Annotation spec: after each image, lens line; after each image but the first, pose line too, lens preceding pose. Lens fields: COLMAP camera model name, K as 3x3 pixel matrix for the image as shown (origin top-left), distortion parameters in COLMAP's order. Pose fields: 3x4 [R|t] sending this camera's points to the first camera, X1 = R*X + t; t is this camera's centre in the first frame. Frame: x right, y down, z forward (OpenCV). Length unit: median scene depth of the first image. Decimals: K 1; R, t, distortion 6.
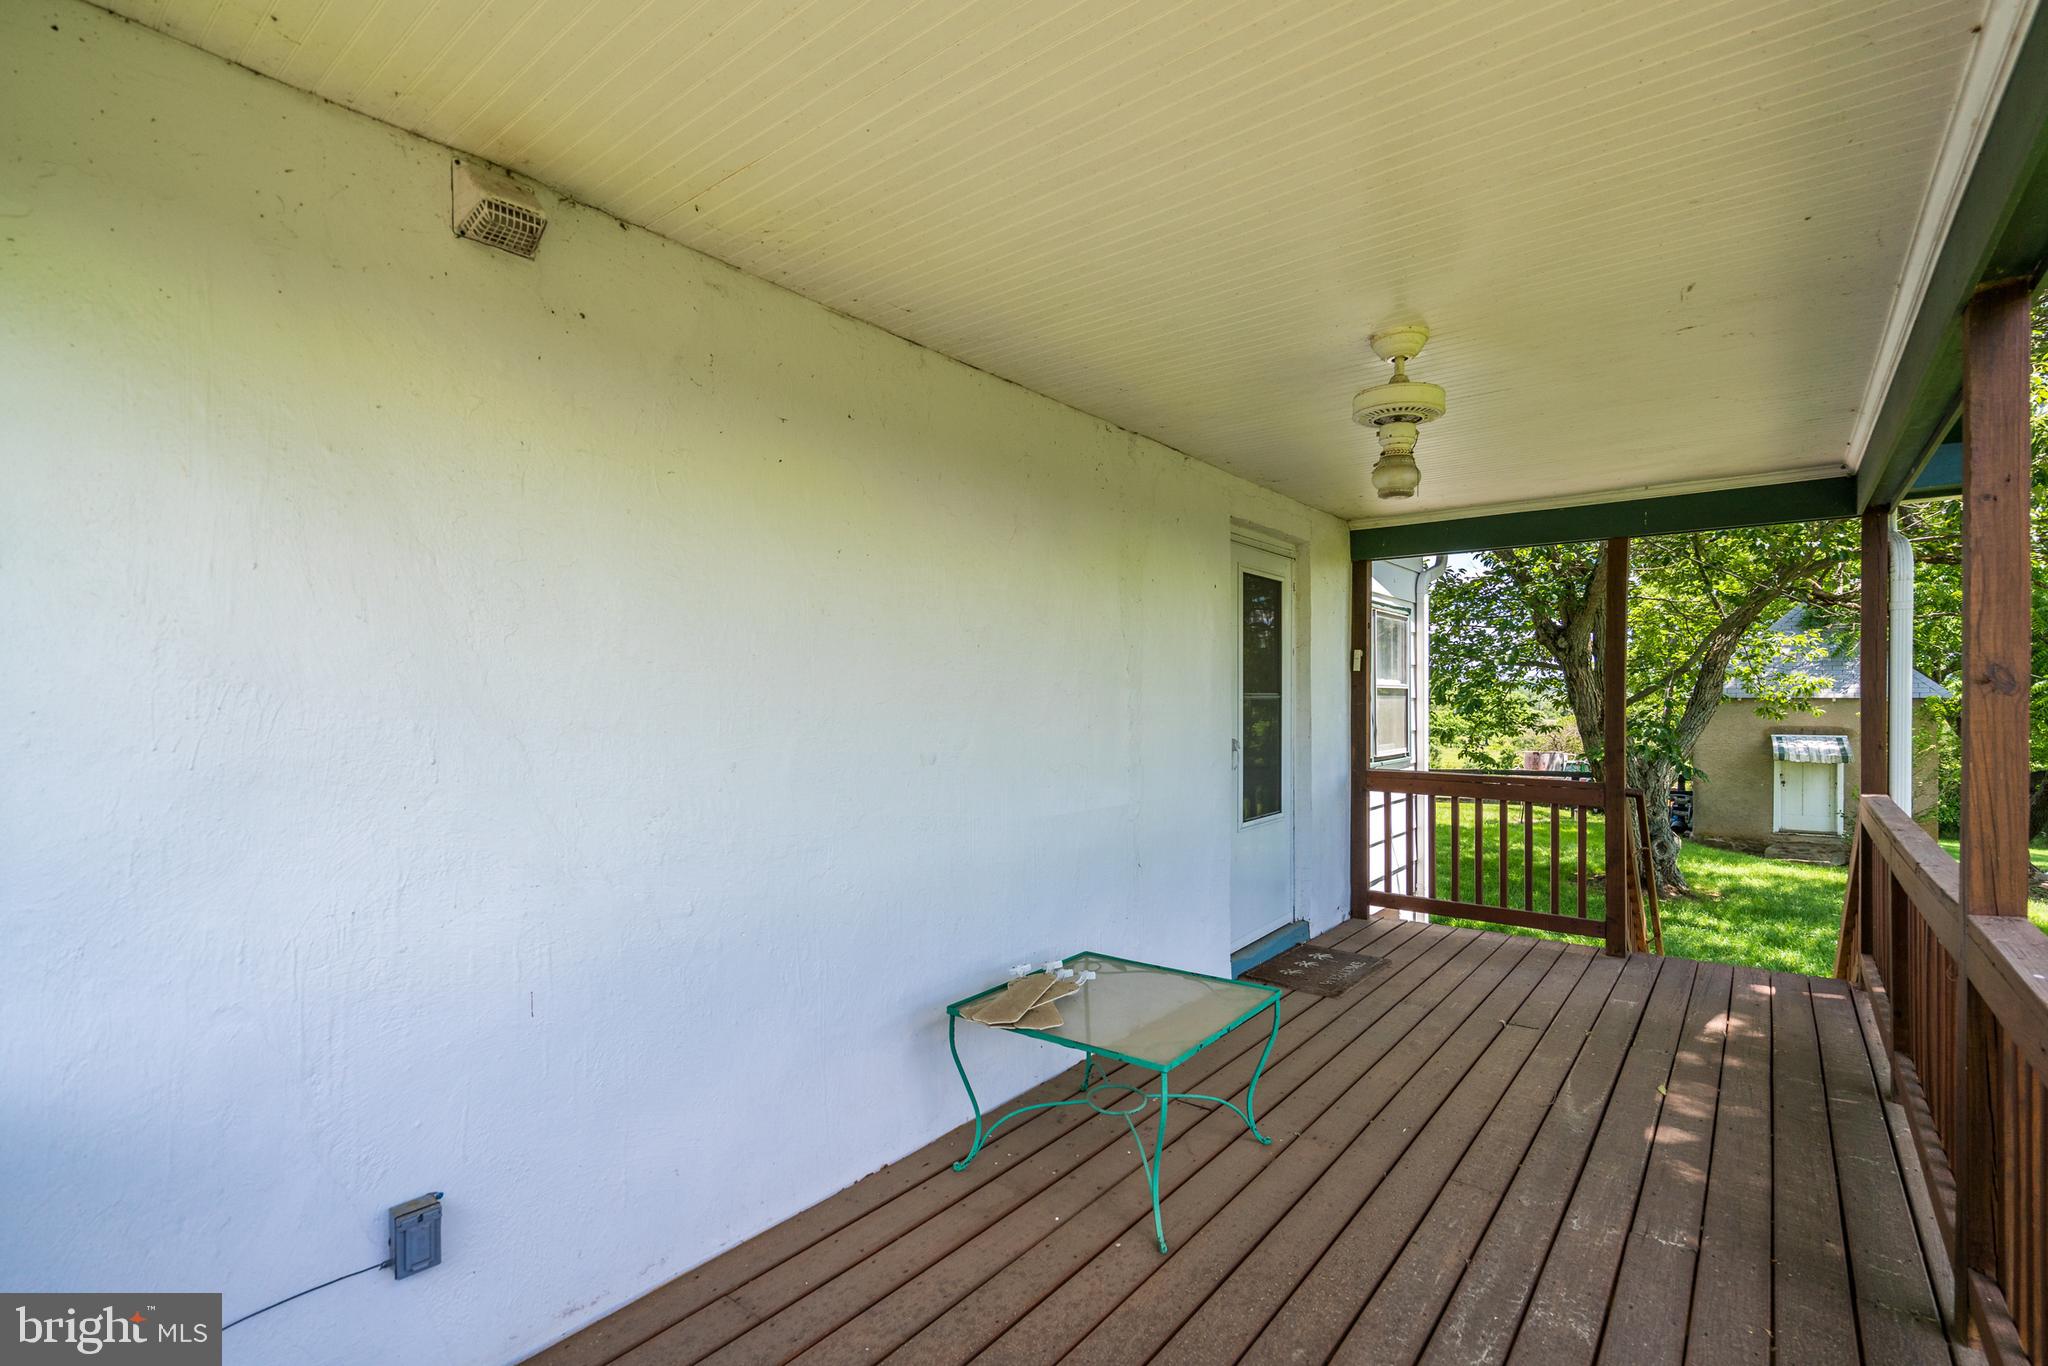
lens RADIAL K [[949.7, 0, 1020.5], [0, 949.7, 687.7], [0, 0, 1]] dist [0.015415, -0.002617]
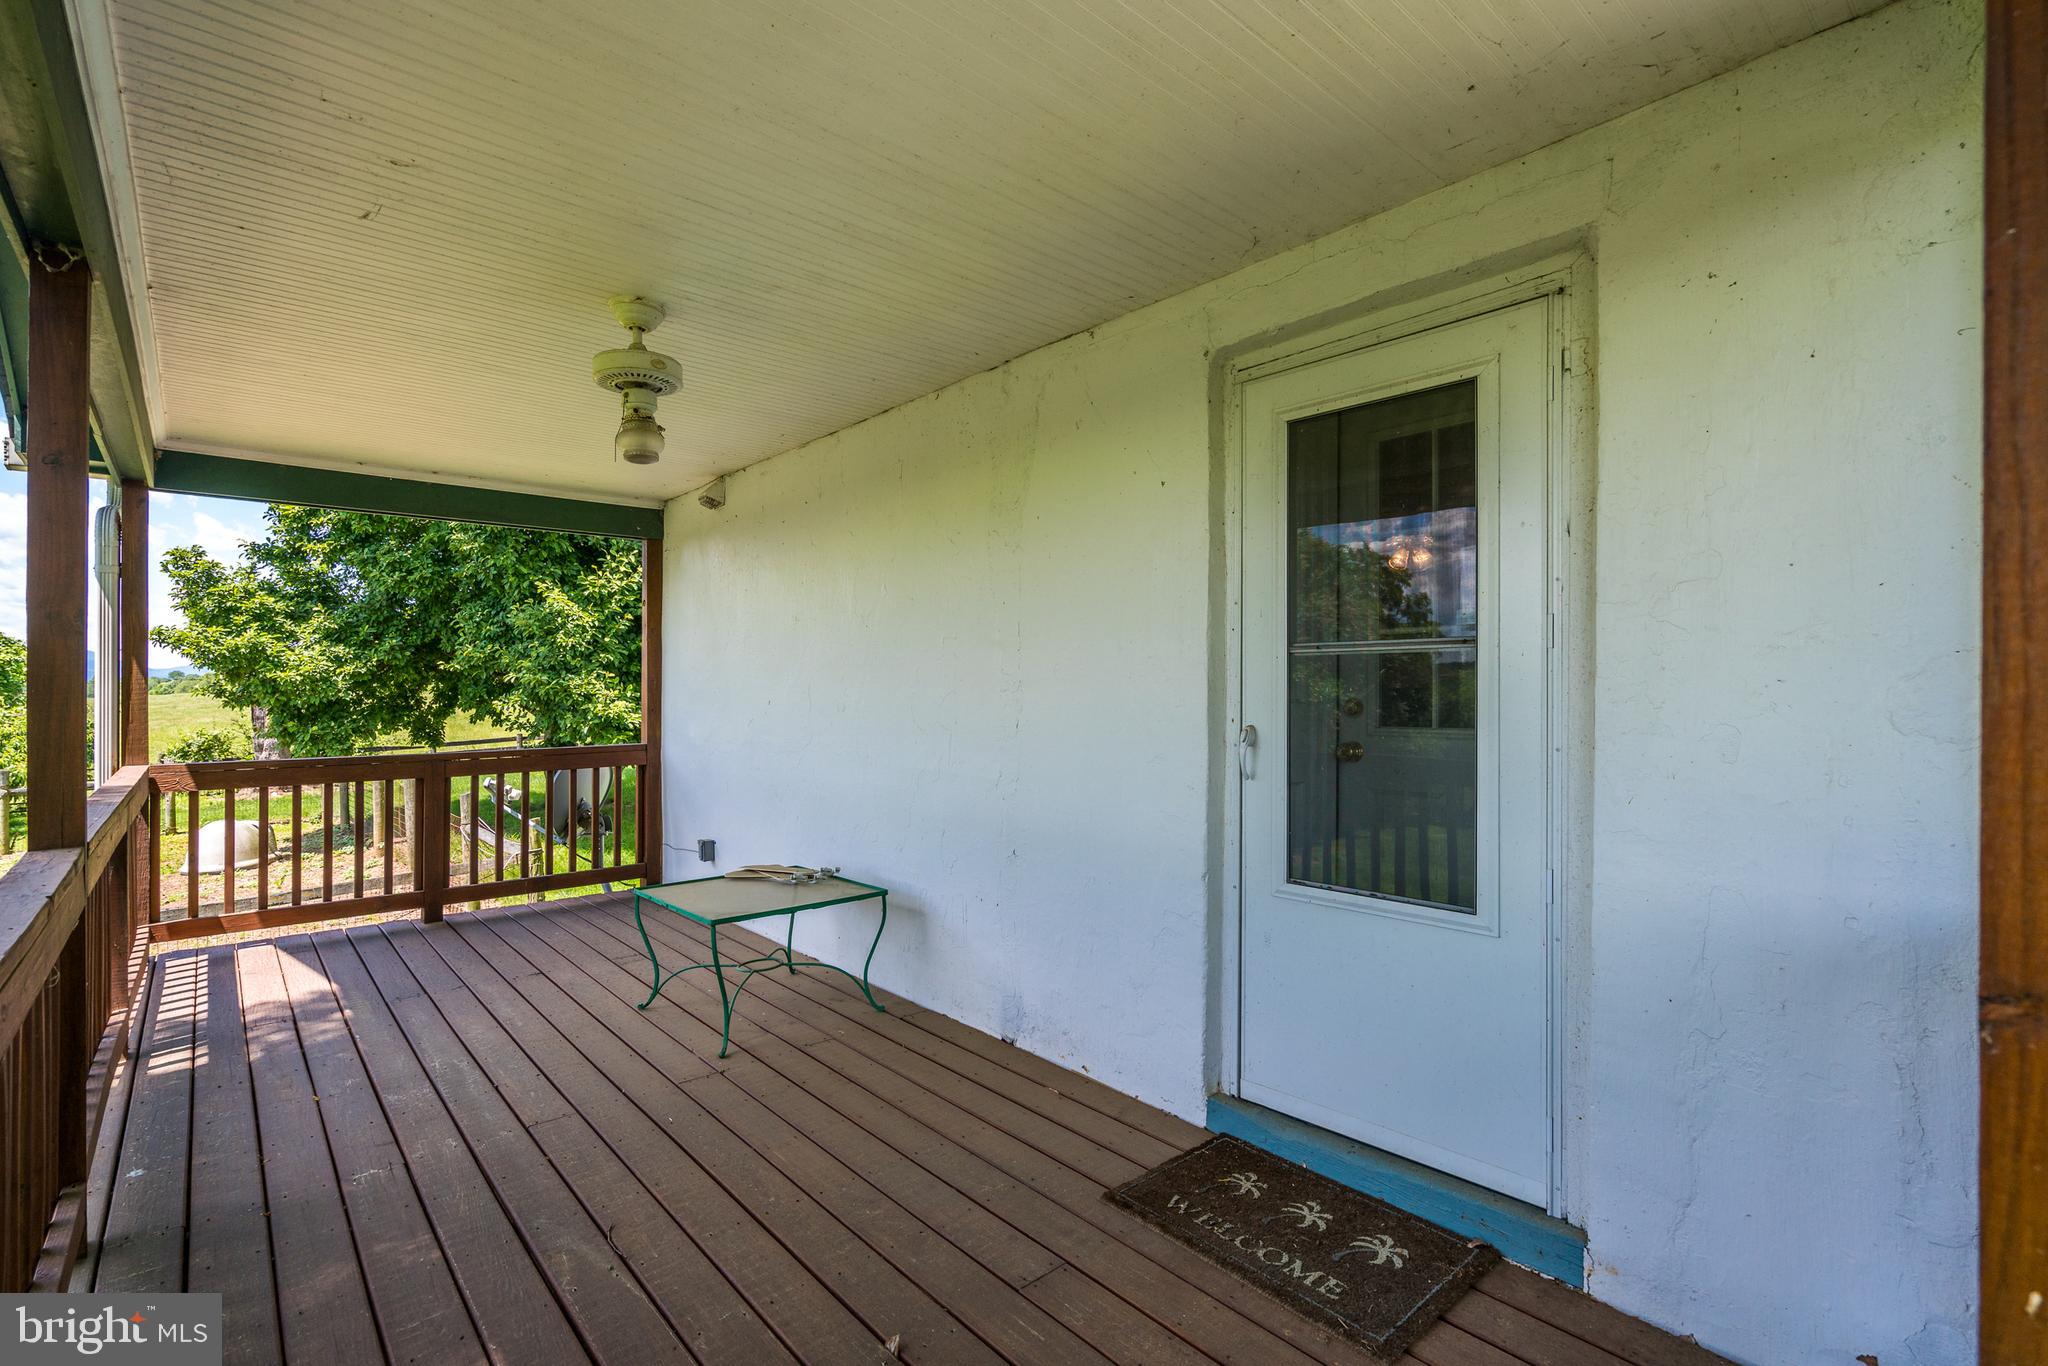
lens RADIAL K [[949.7, 0, 1077.5], [0, 949.7, 687.3], [0, 0, 1]] dist [0.015415, -0.002617]
pose [[-0.163712, 0.007038, -0.986483, 1.175552], [0.014291, 0.999887, 0.004762, 0.035794], [0.986405, -0.013318, -0.163794, 1.446713]]
